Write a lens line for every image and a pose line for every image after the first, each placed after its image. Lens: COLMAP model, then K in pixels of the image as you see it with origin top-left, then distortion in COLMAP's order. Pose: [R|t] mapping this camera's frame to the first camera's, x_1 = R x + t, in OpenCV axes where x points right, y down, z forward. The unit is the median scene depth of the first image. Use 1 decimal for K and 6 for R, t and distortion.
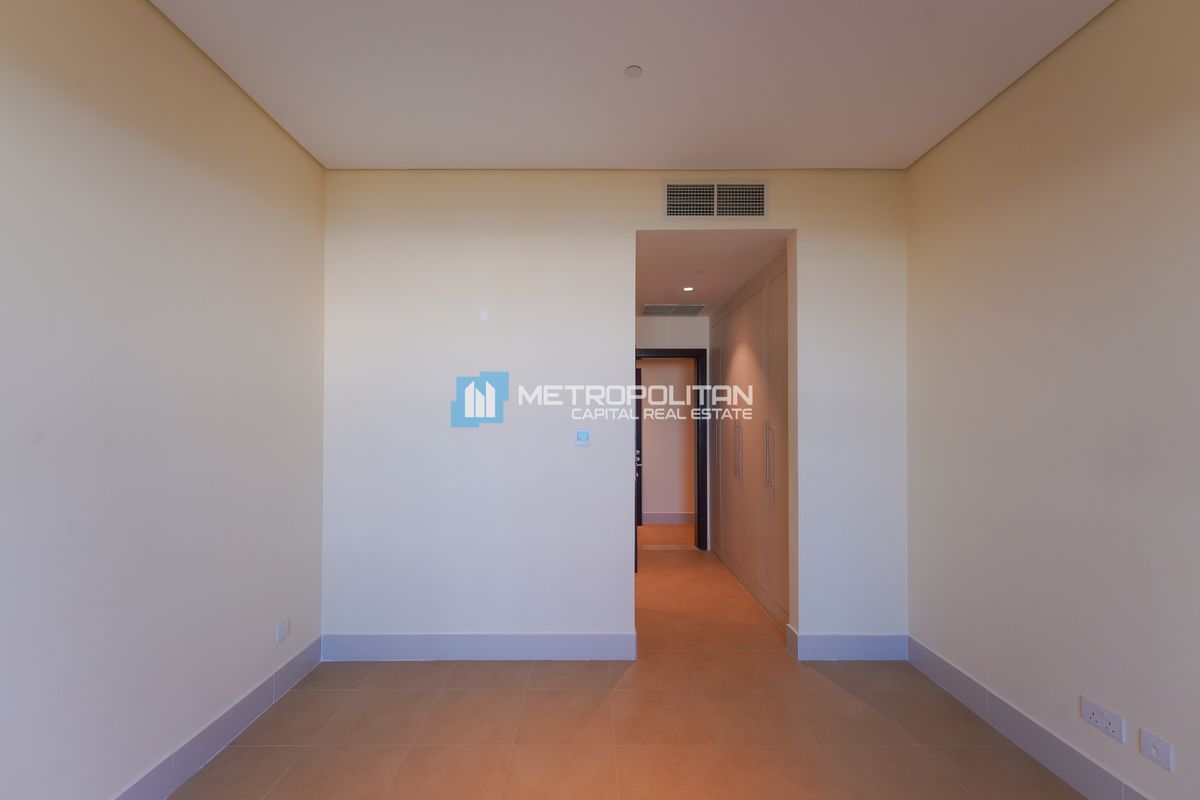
lens RADIAL K [[497.8, 0, 591.0], [0, 497.8, 406.3], [0, 0, 1]] dist [0.010830, 0.000291]
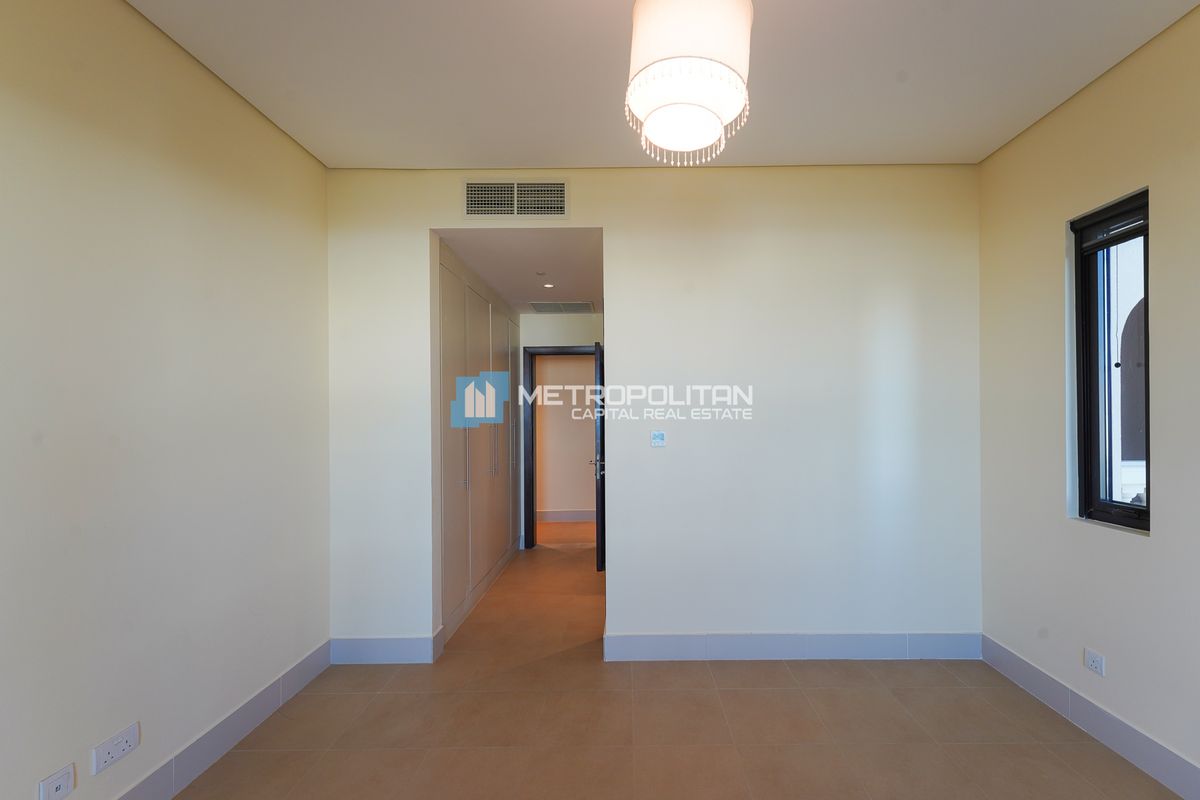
lens RADIAL K [[497.8, 0, 603.3], [0, 497.8, 401.4], [0, 0, 1]] dist [0.010830, 0.000291]
pose [[0.999999, -0.001534, -0.000307, 0.416474], [0.001531, 0.999959, -0.008905, 0.000871], [0.000320, 0.008904, 0.999960, 0.007600]]
